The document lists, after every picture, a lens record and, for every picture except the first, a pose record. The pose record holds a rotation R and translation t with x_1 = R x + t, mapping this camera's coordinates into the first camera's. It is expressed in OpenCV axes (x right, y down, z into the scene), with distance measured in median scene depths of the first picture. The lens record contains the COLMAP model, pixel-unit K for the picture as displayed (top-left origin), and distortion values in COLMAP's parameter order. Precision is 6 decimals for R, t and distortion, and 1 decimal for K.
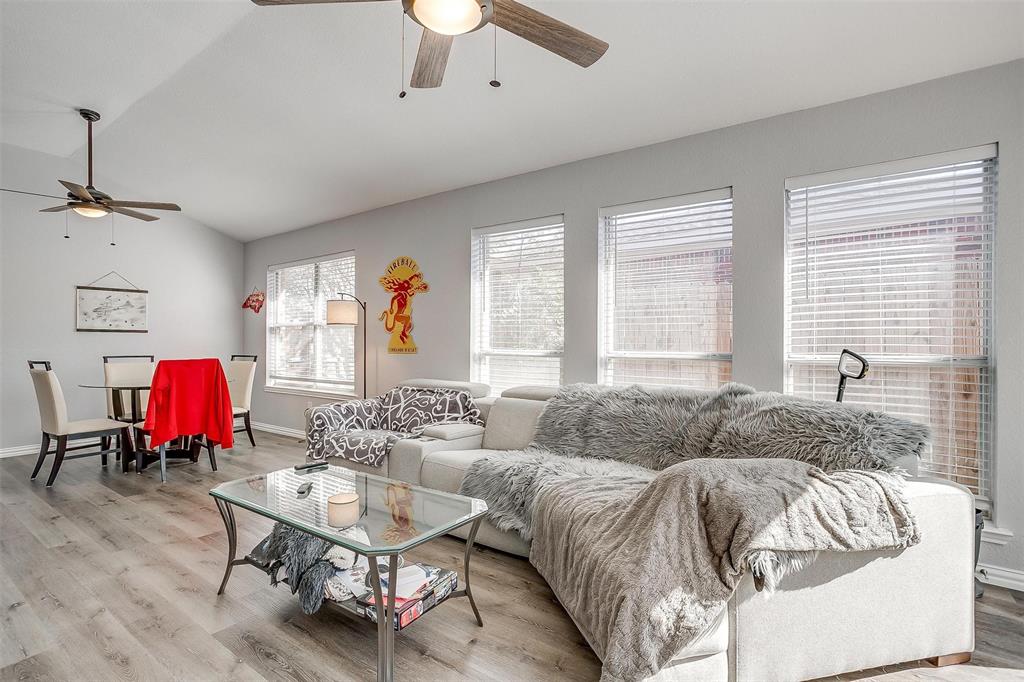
lens RADIAL K [[507.4, 0, 513.6], [0, 507.4, 339.6], [0, 0, 1]] dist [-0.023915, 0.011821]
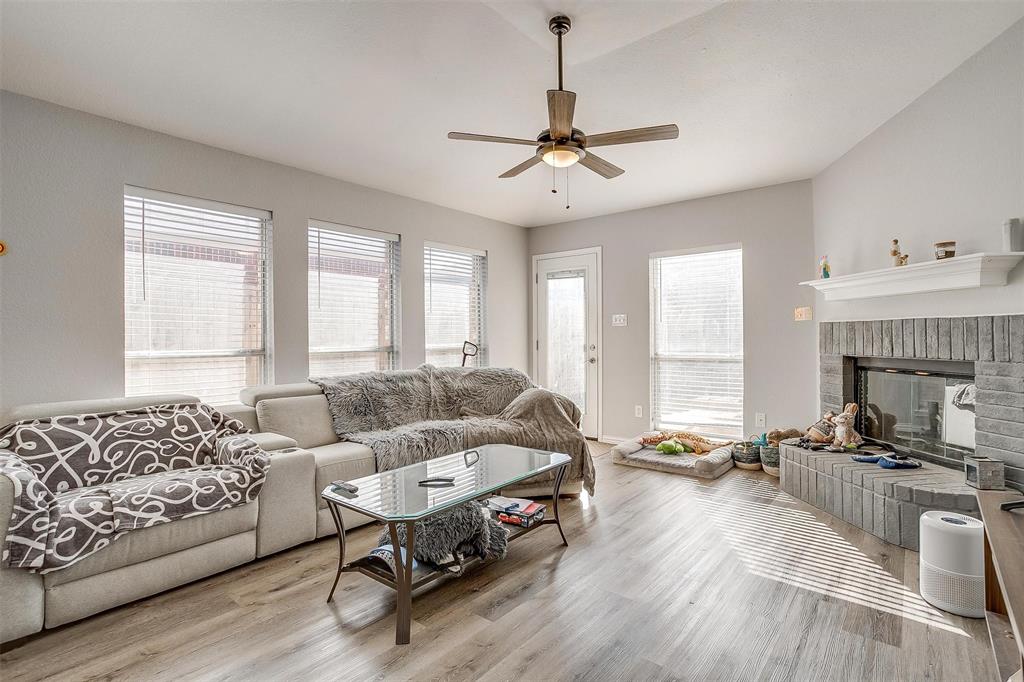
lens RADIAL K [[507.4, 0, 510.2], [0, 507.4, 332.8], [0, 0, 1]] dist [-0.023915, 0.011821]
pose [[0.056314, 0.006263, 0.998393, -0.664351], [0.009913, 0.999928, -0.006832, 0.001958], [-0.998364, 0.010282, 0.056248, 0.365797]]
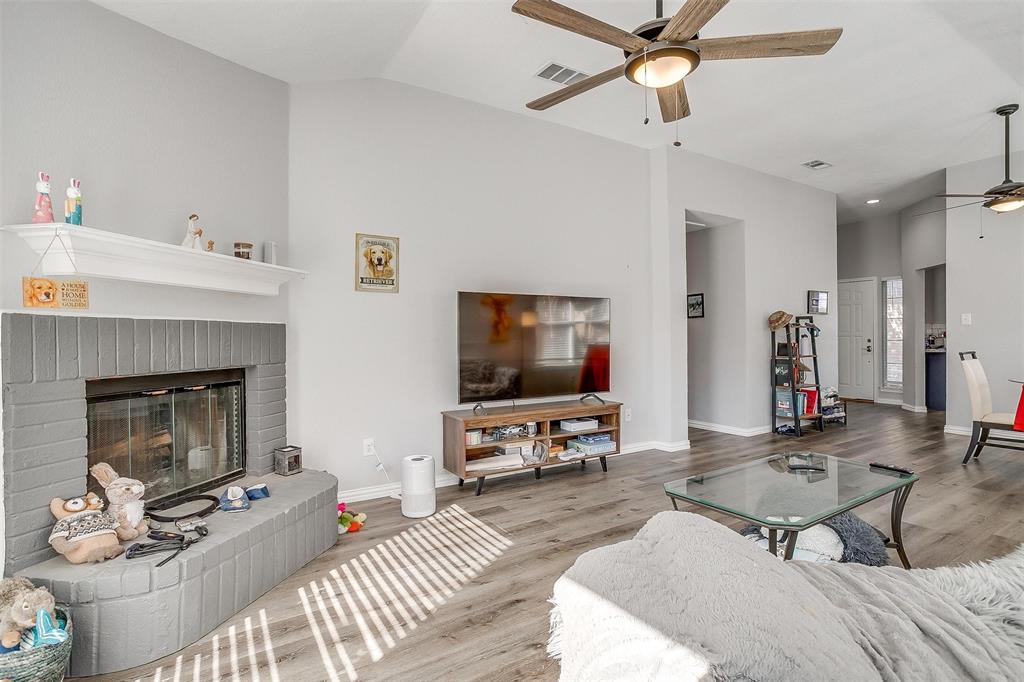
lens RADIAL K [[507.4, 0, 509.0], [0, 507.4, 338.7], [0, 0, 1]] dist [-0.023915, 0.011821]
pose [[-0.377467, 0.004413, -0.926013, 0.378278], [0.005048, 0.999984, 0.002707, 0.003196], [0.926009, -0.003653, -0.377483, 0.374738]]
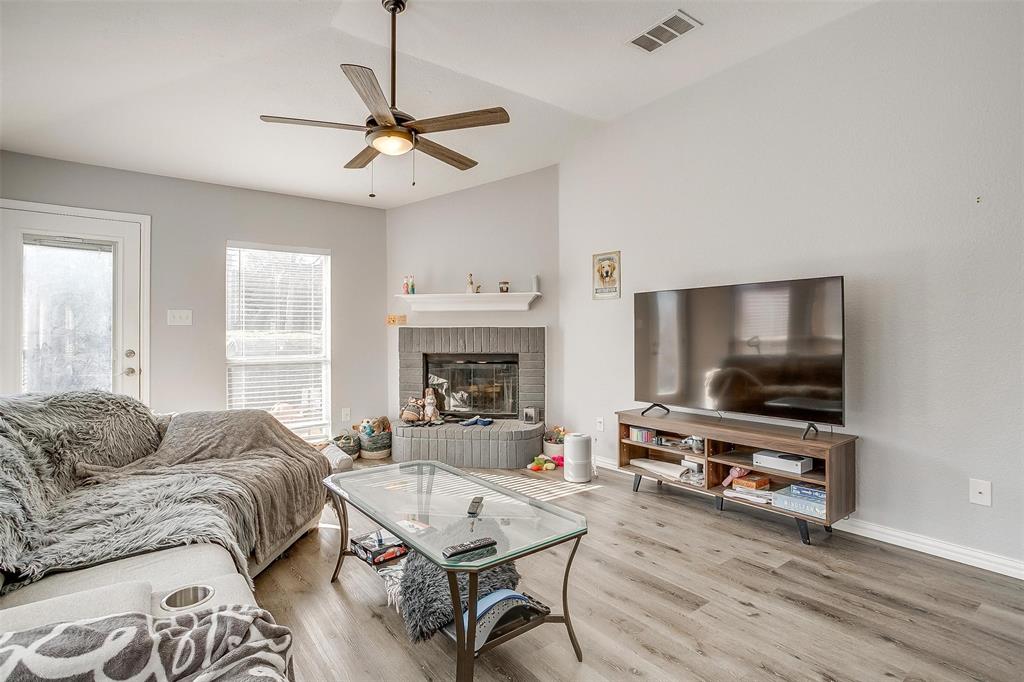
lens RADIAL K [[507.4, 0, 514.0], [0, 507.4, 338.6], [0, 0, 1]] dist [-0.023915, 0.011821]
pose [[-0.958126, -0.000749, 0.286346, -0.343782], [0.001109, 0.999979, 0.006323, 0.000515], [-0.286345, 0.006376, -0.958105, 0.835888]]
